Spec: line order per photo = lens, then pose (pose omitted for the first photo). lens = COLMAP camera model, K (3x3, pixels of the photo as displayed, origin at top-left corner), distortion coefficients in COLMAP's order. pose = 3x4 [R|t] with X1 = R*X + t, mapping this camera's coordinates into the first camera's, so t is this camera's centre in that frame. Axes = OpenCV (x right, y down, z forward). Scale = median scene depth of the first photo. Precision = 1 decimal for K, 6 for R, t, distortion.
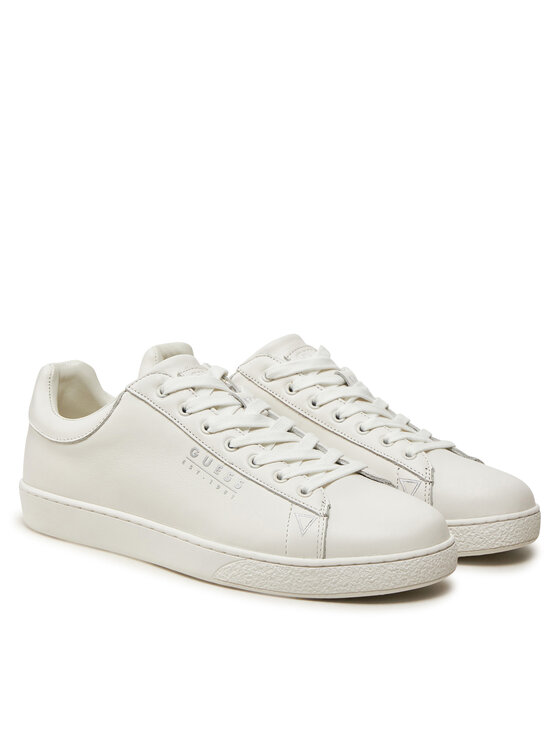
lens RADIAL K [[2194.0, 0, 280.4], [0, 2194.0, 373.0], [0, 0, 1]] dist [0.108069, 0.000000]
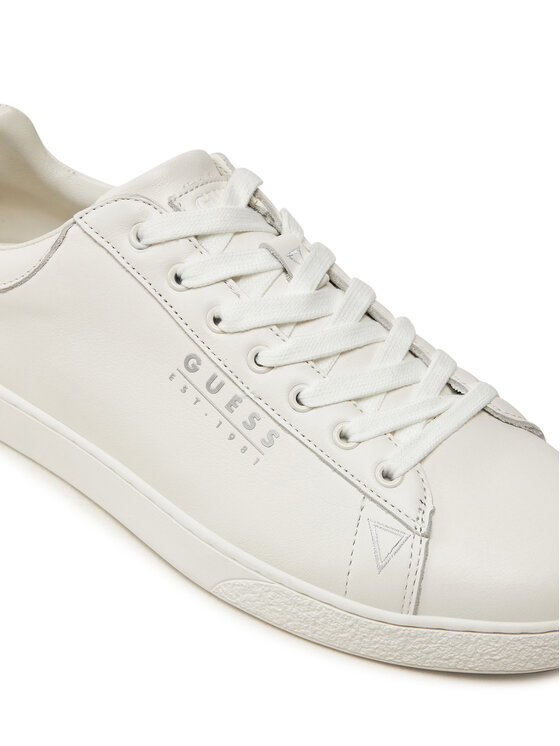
lens RADIAL K [[1440.9, 0, 278.4], [0, 1440.9, 372.9], [0, 0, 1]] dist [-0.080628, 0.000000]
pose [[0.997146, 0.069814, 0.028741, -0.028024], [-0.075413, 0.902887, 0.423212, -0.116601], [0.003596, -0.424171, 0.905575, 0.677813]]
